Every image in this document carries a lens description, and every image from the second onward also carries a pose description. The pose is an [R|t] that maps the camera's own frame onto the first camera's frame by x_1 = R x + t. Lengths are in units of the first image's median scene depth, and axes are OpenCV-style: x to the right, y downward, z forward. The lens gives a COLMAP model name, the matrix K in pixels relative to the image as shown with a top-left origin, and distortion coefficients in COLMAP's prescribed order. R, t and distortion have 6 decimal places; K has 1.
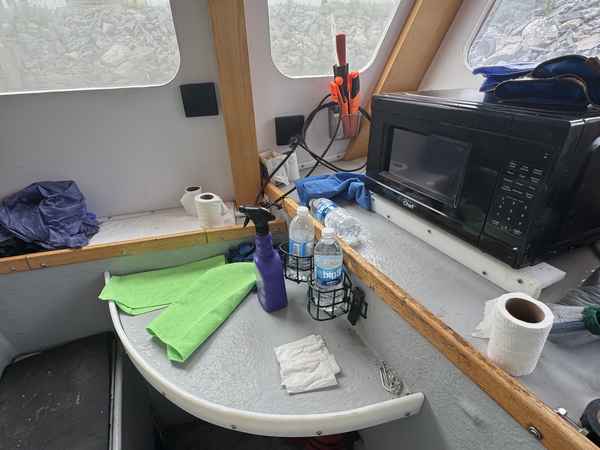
lens RADIAL K [[316.6, 0, 300.0], [0, 316.6, 225.0], [0, 0, 1]] dist [-0.001467, -0.000713]
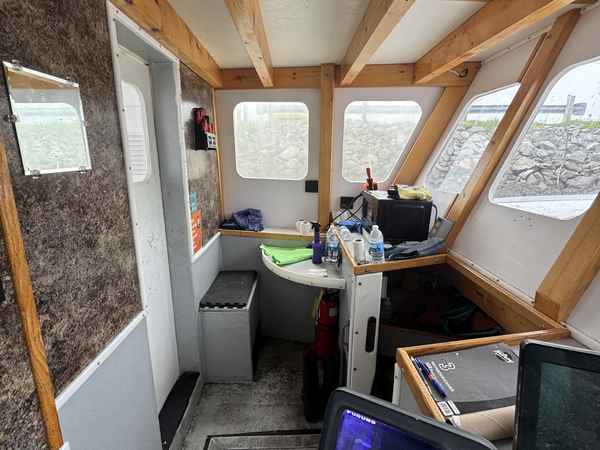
lens RADIAL K [[316.6, 0, 300.0], [0, 316.6, 225.0], [0, 0, 1]] dist [-0.001467, -0.000713]
pose [[0.902113, 0.147735, -0.405421, 0.672727], [-0.250270, 0.944524, -0.212697, 0.462360], [0.351507, 0.293342, 0.889041, -1.203579]]
